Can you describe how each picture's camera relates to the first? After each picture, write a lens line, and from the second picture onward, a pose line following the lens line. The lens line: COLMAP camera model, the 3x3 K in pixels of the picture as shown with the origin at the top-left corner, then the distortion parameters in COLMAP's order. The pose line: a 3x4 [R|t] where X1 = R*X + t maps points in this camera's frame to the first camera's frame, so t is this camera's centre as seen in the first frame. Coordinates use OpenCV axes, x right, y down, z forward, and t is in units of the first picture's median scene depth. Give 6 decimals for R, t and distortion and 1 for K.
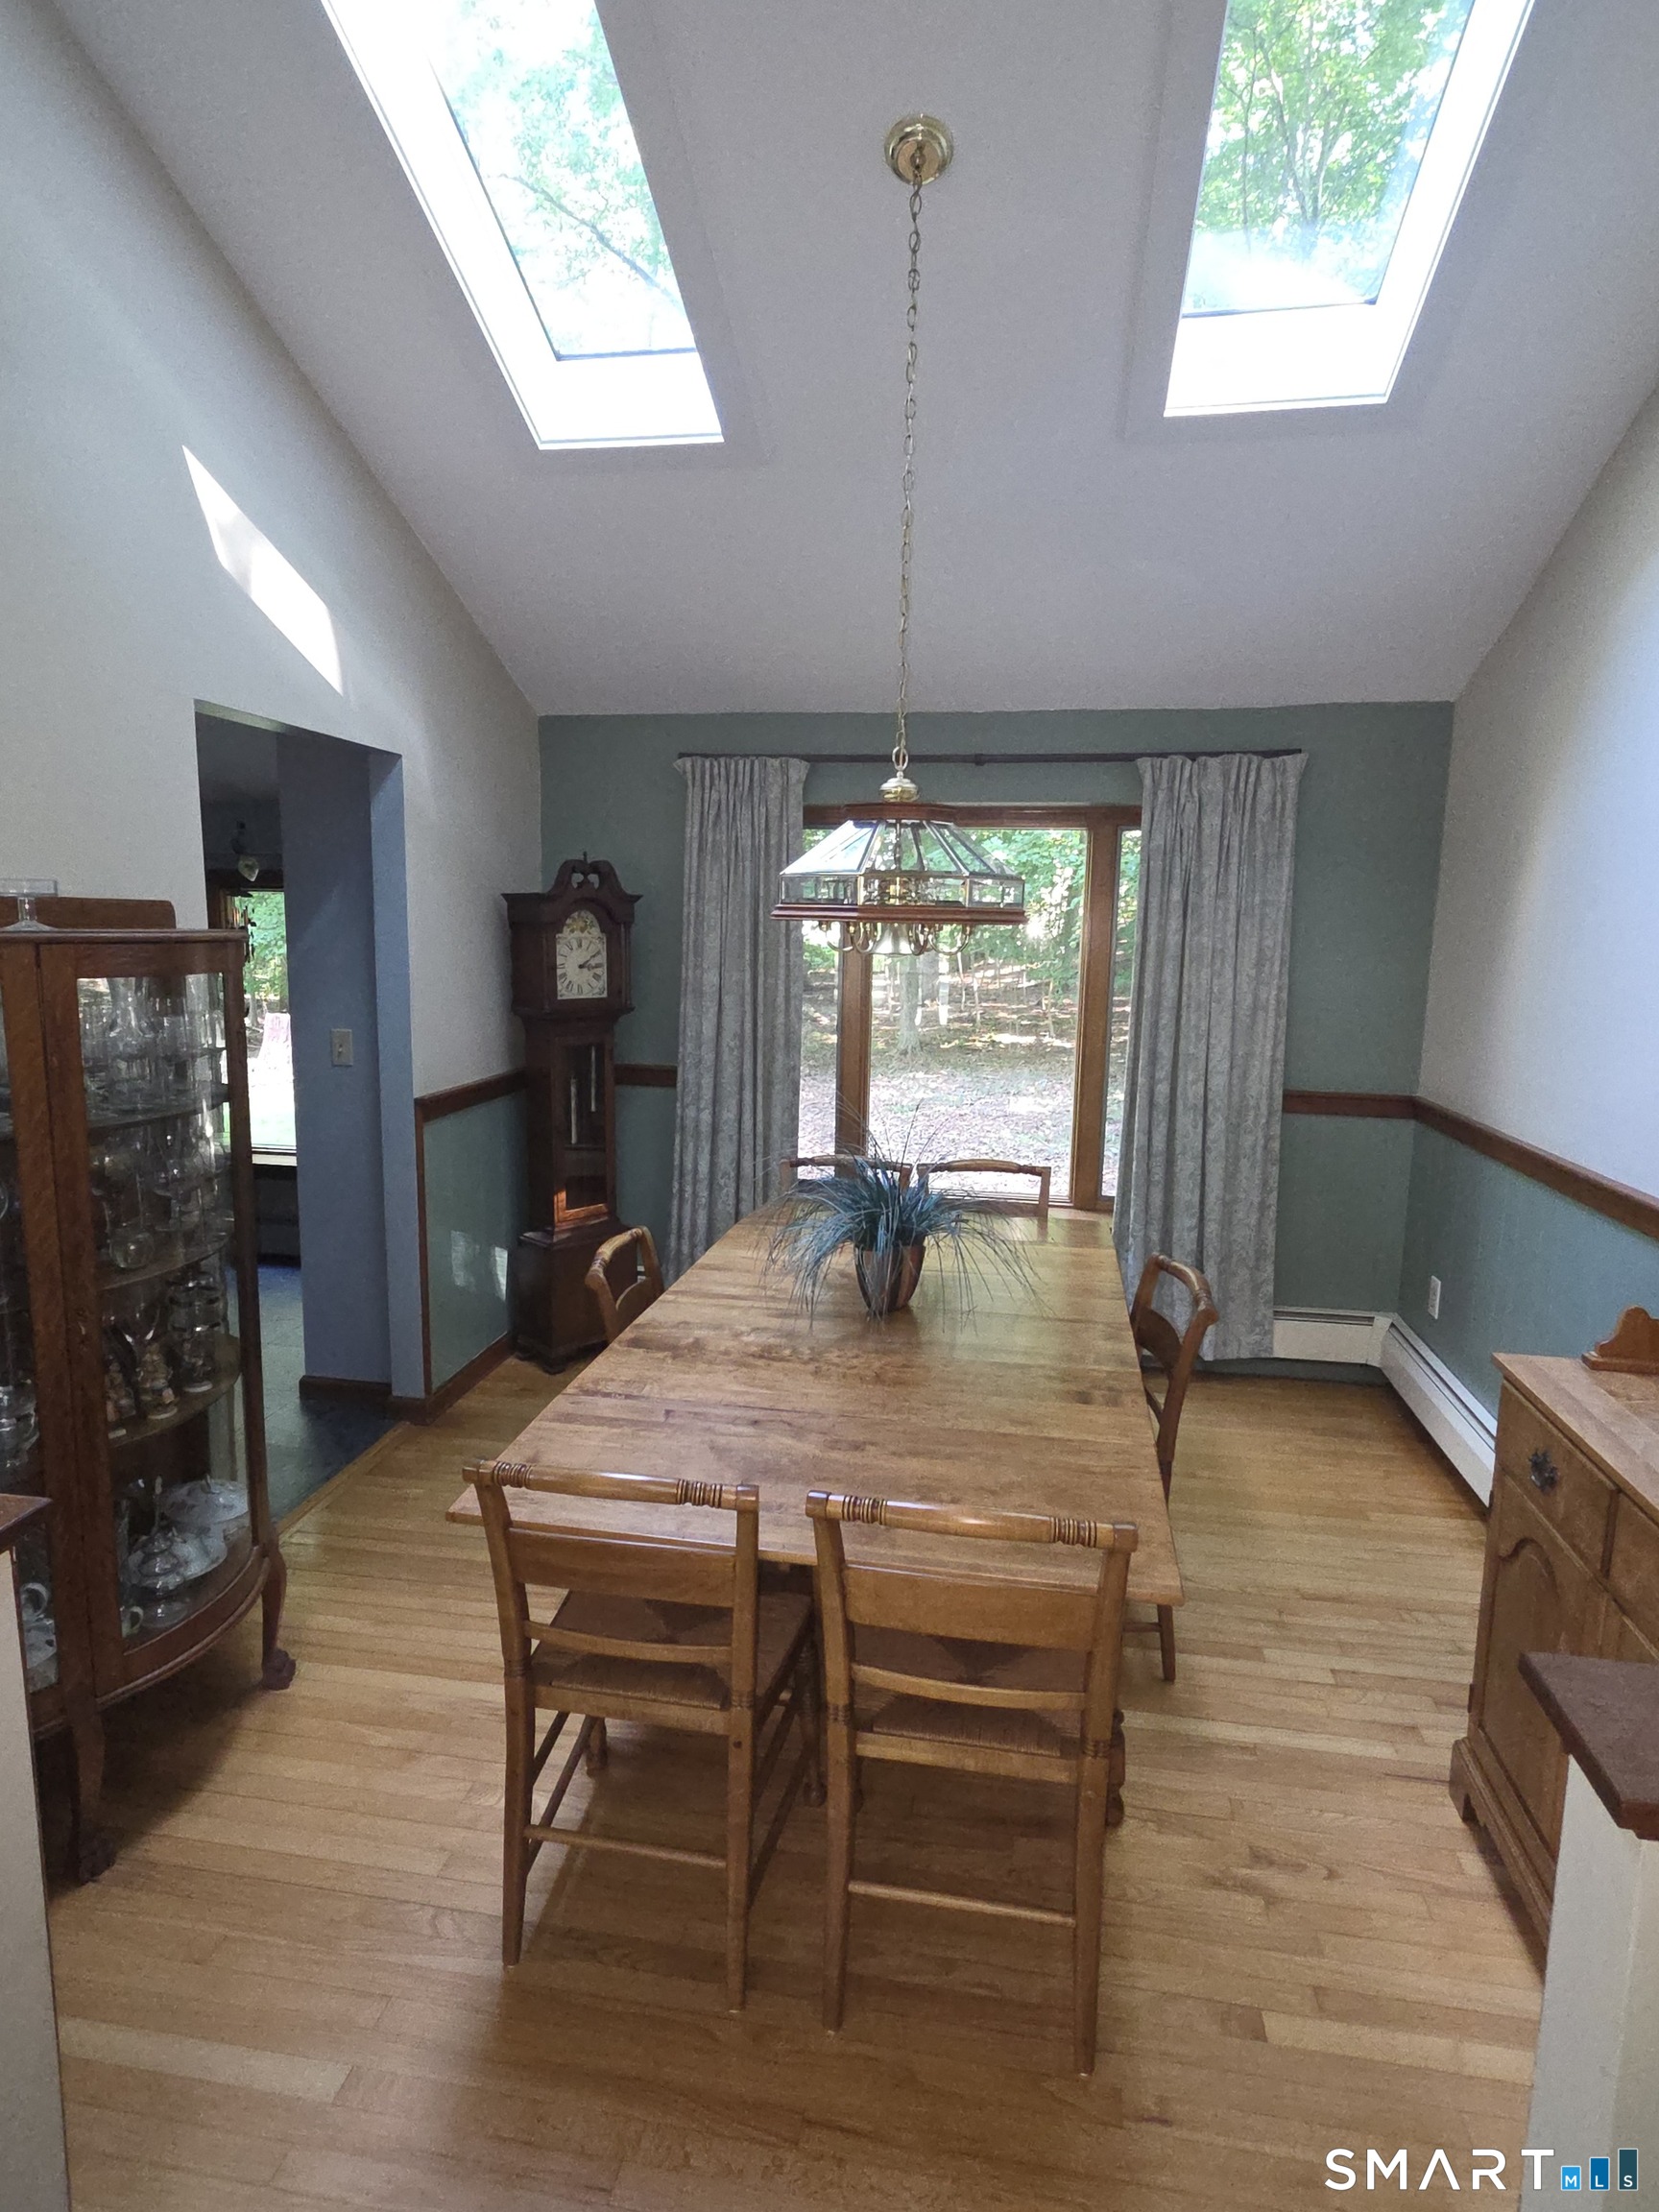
lens RADIAL K [[1169.3, 0, 829.5], [0, 1169.3, 1106.0], [0, 0, 1]] dist [0.000848, 0.000622]
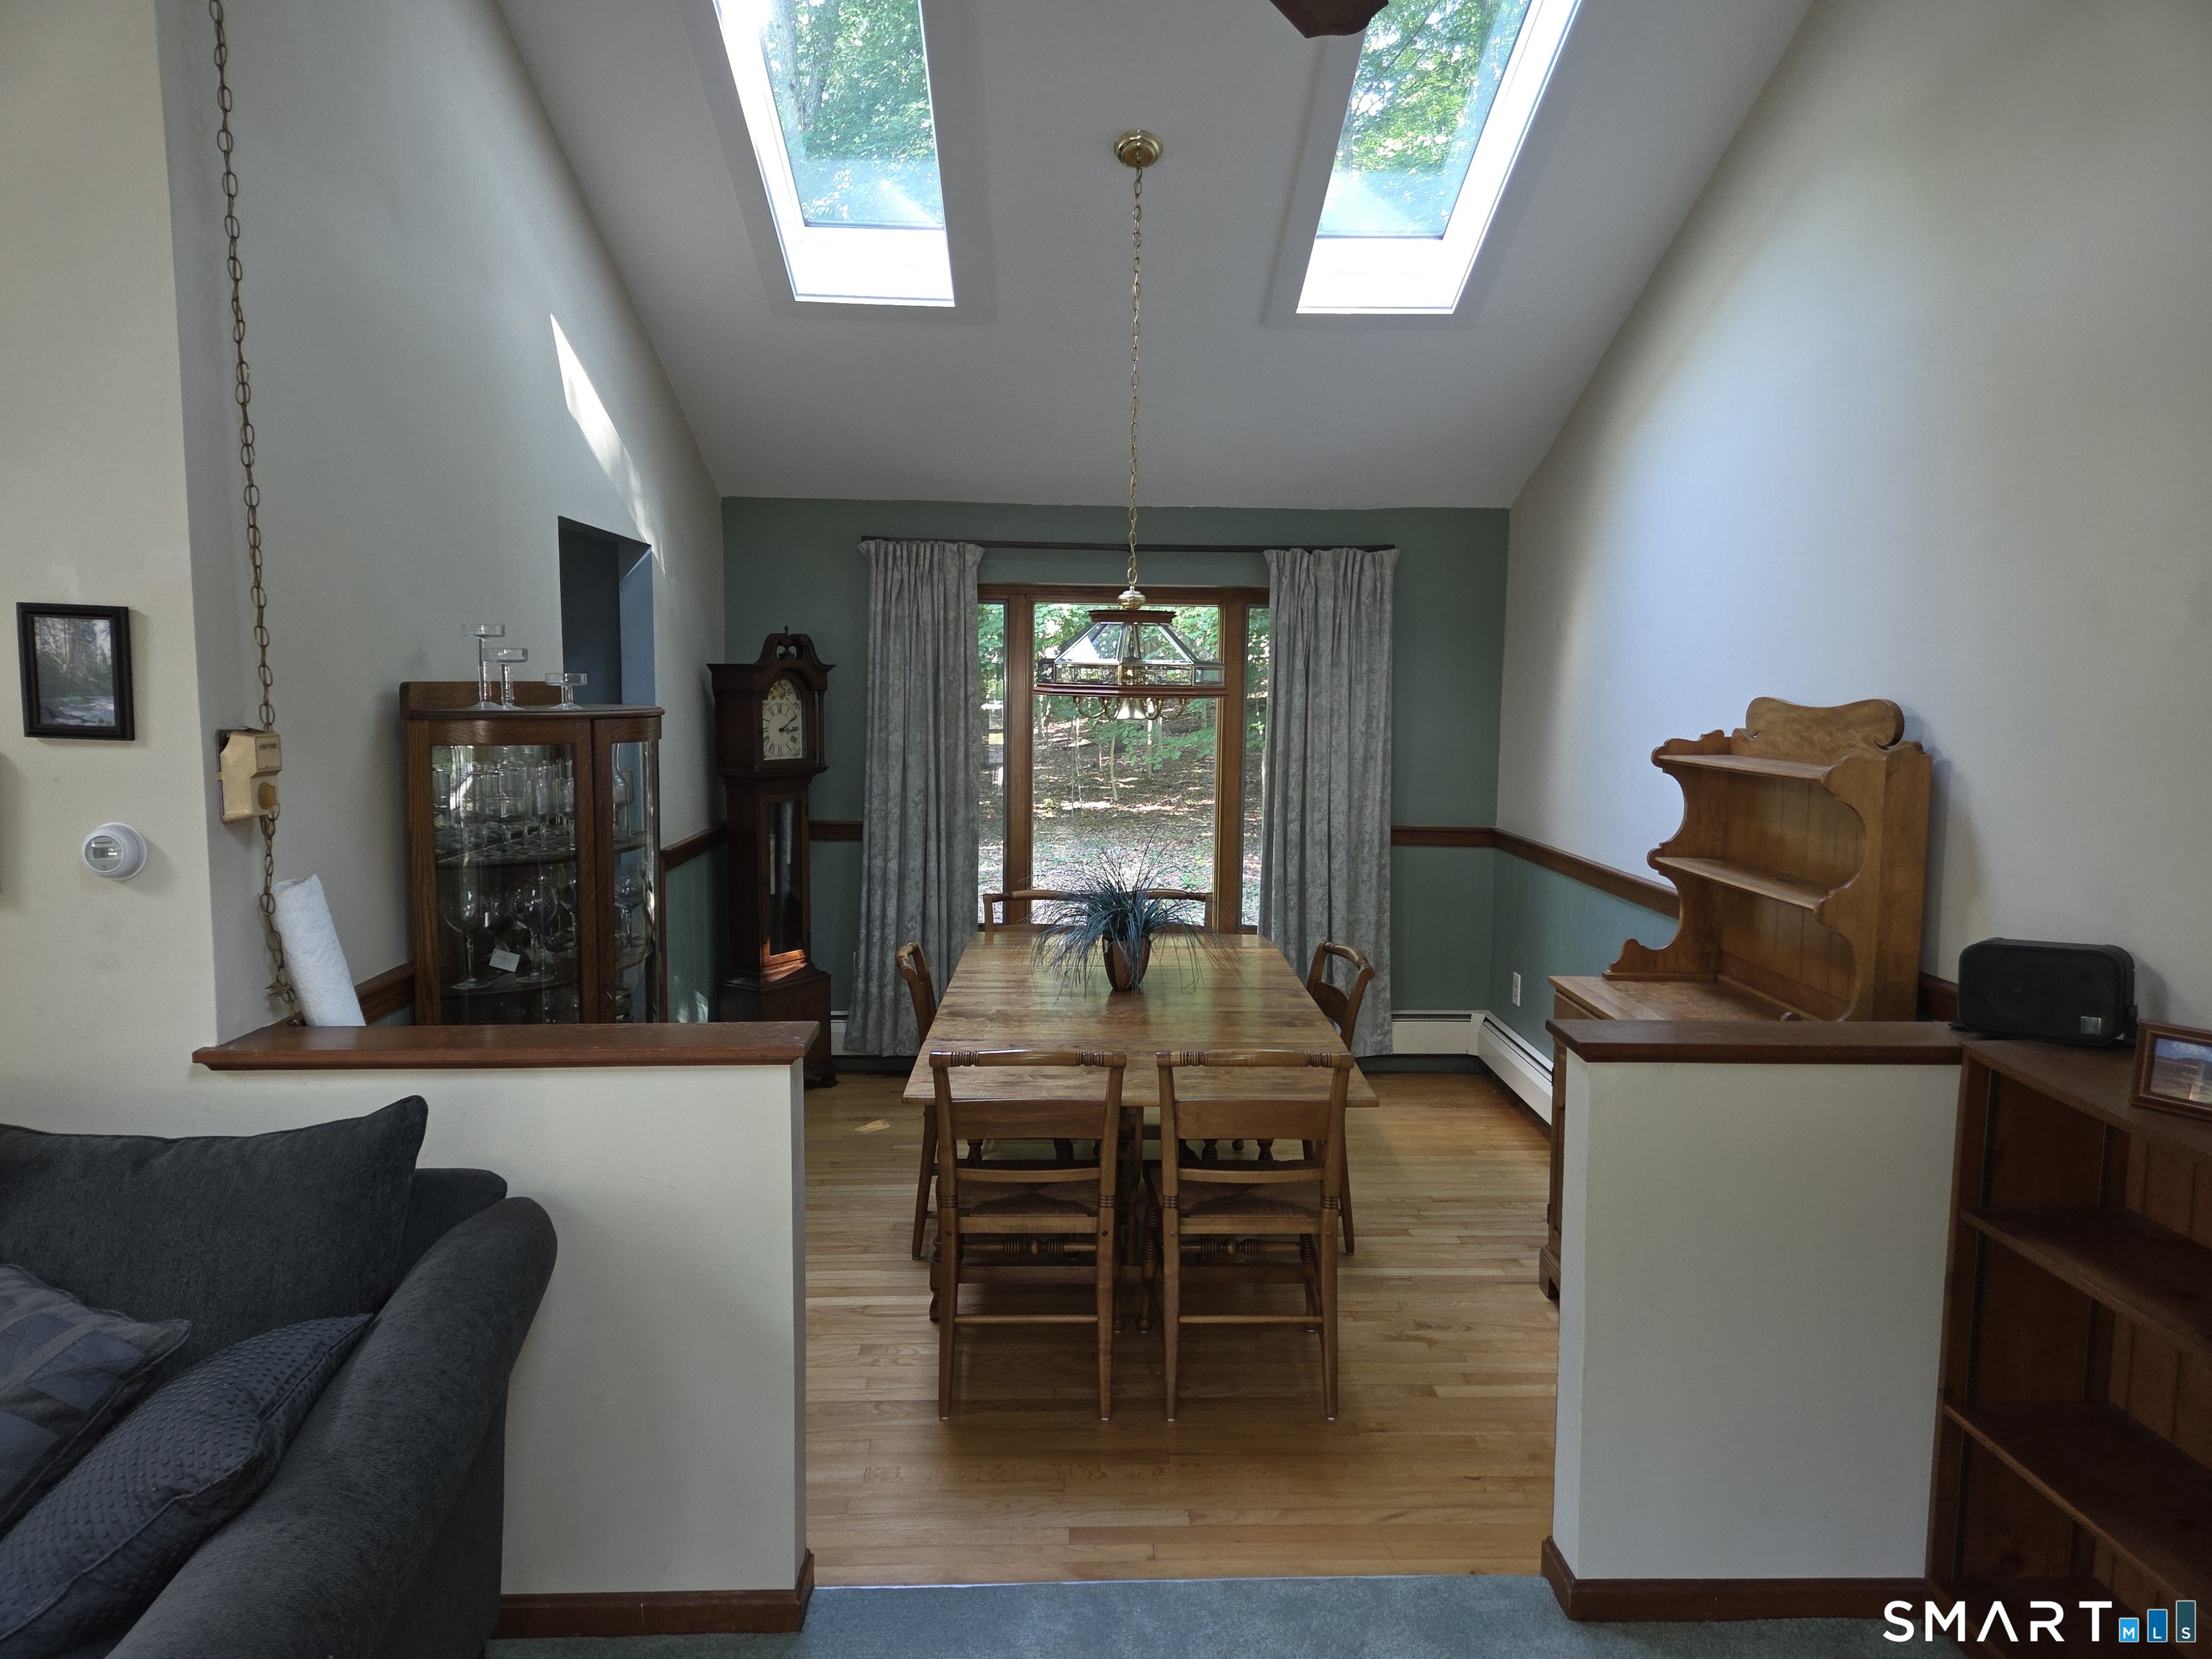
lens RADIAL K [[1471.5, 0, 1106.0], [0, 1471.5, 829.5], [0, 0, 1]] dist [0.061148, -0.000221]
pose [[0.978259, -0.026157, 0.205729, -0.207612], [0.035748, 0.998433, -0.043044, 0.044601], [-0.204281, 0.049463, 0.977662, -0.414721]]
